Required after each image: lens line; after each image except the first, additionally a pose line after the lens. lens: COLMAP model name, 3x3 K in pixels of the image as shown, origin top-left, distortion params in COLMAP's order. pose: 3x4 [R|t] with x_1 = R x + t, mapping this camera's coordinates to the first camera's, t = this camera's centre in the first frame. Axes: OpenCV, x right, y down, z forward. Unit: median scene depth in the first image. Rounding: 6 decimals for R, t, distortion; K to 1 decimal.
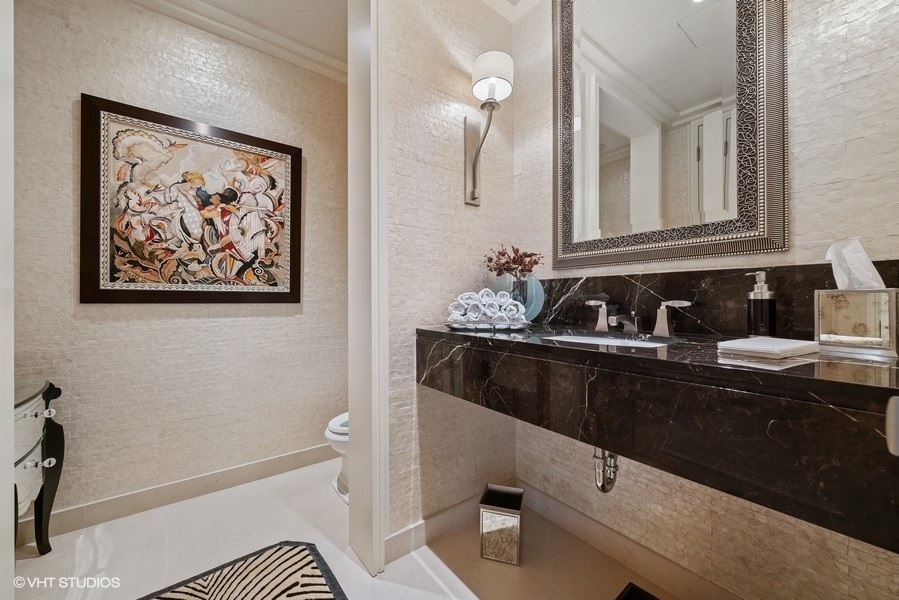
lens RADIAL K [[346.0, 0, 450.4], [0, 346.0, 298.7], [0, 0, 1]] dist [0.000138, 0.000023]
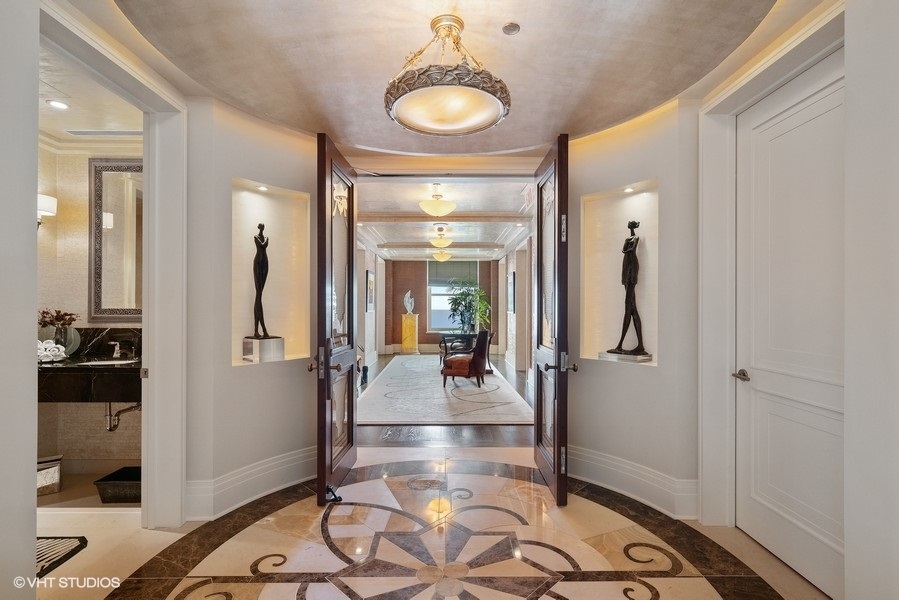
lens RADIAL K [[421.5, 0, 451.3], [0, 421.5, 306.3], [0, 0, 1]] dist [0.001152, 0.000212]
pose [[0.597192, 0.003556, 0.802091, -0.310715], [-0.007392, 0.999972, 0.001071, -0.189690], [-0.802065, -0.006568, 0.597201, -1.737301]]
